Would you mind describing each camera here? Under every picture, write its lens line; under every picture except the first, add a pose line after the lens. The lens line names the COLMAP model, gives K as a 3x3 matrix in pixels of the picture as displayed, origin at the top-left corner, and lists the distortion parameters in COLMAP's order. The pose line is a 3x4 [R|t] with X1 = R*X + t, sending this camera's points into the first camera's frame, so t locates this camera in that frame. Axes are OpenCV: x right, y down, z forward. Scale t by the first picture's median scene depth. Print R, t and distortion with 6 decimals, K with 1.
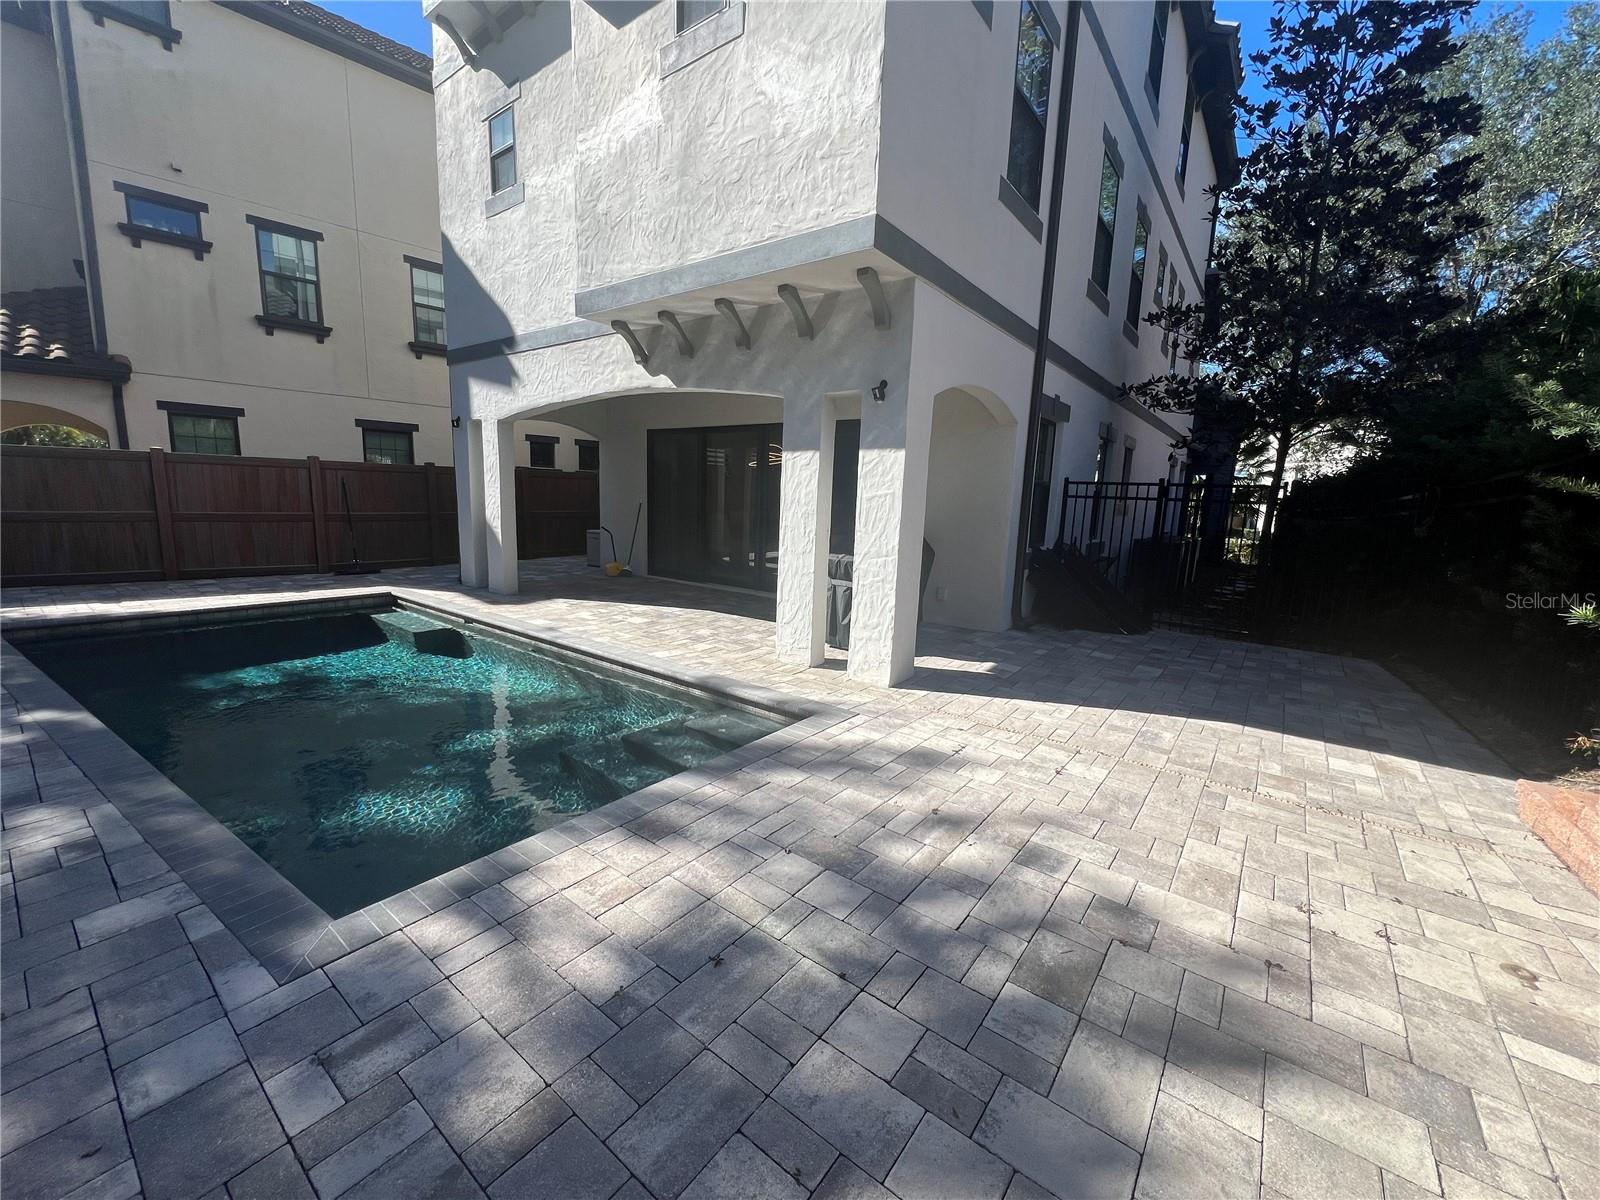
lens RADIAL K [[638.0, 0, 800.0], [0, 638.0, 600.0], [0, 0, 1]] dist [-0.017871, -0.000287]
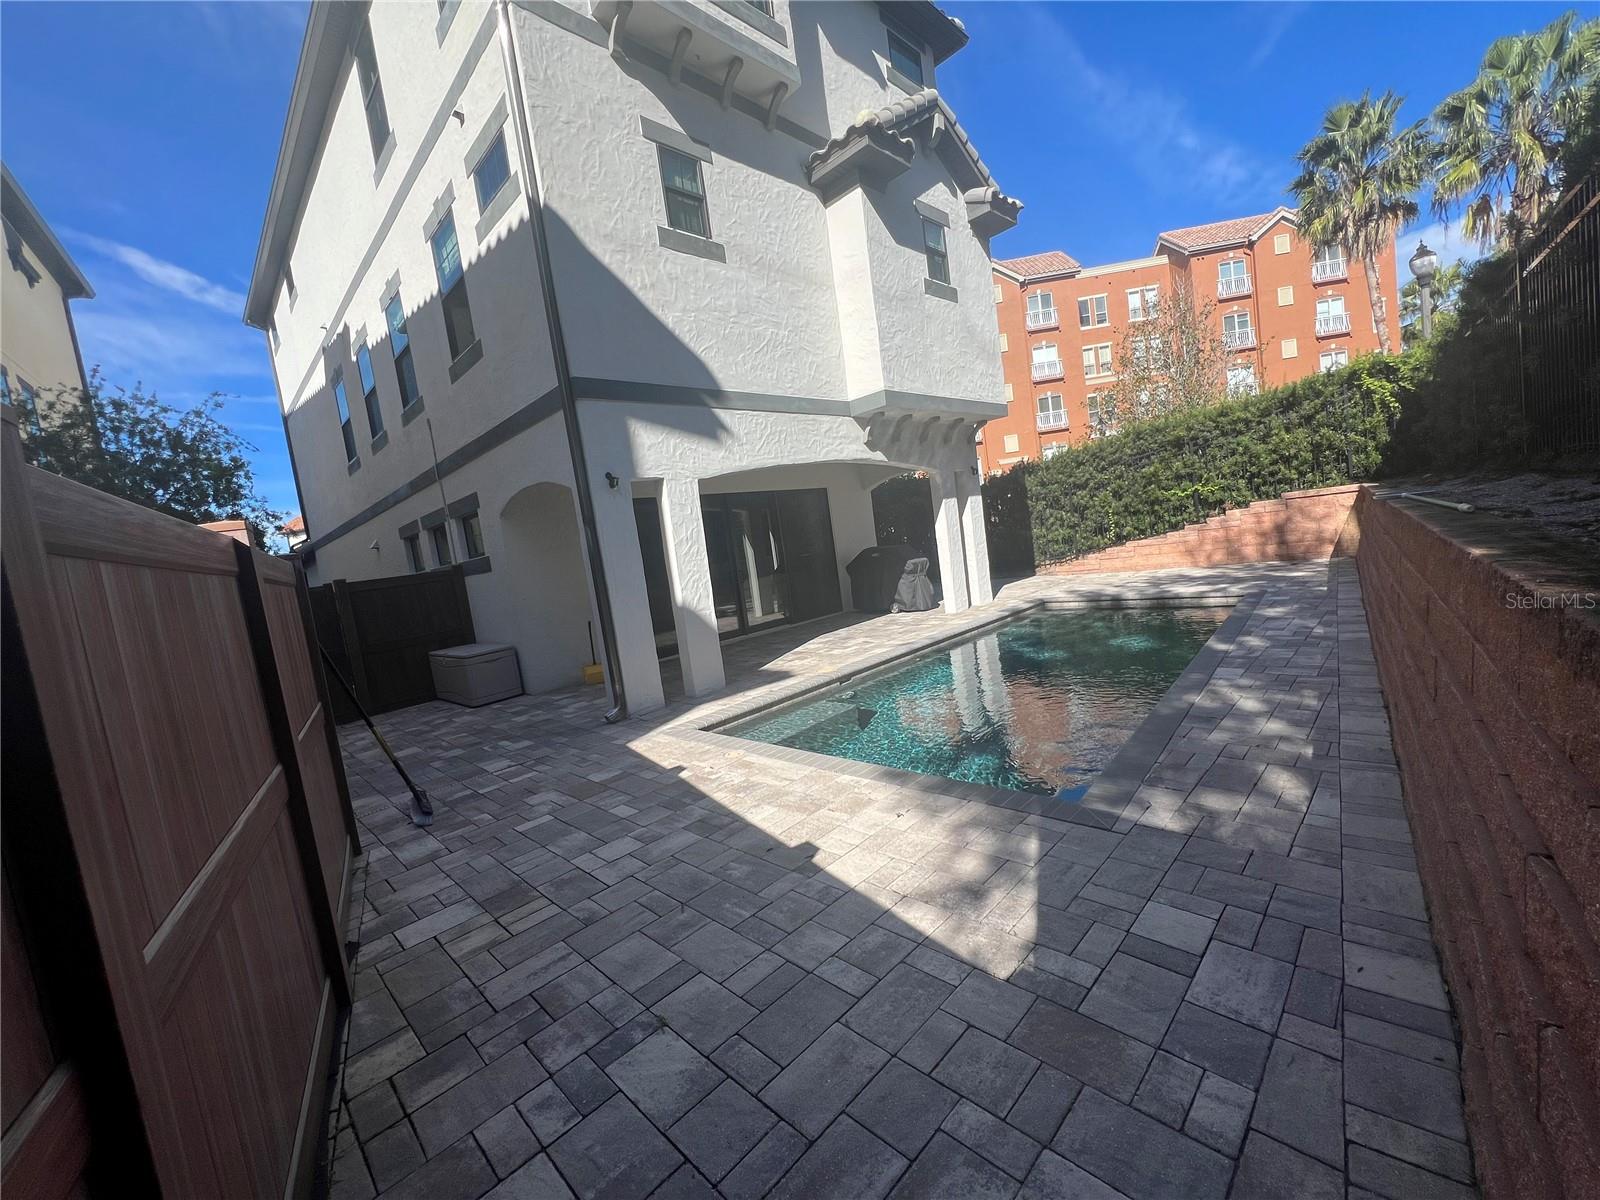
lens RADIAL K [[638.0, 0, 800.0], [0, 638.0, 600.0], [0, 0, 1]] dist [-0.017871, -0.000287]
pose [[0.131049, -0.145191, 0.980686, -1.449384], [0.297690, 0.949329, 0.100768, -0.197335], [-0.945625, 0.278735, 0.167631, 0.866463]]
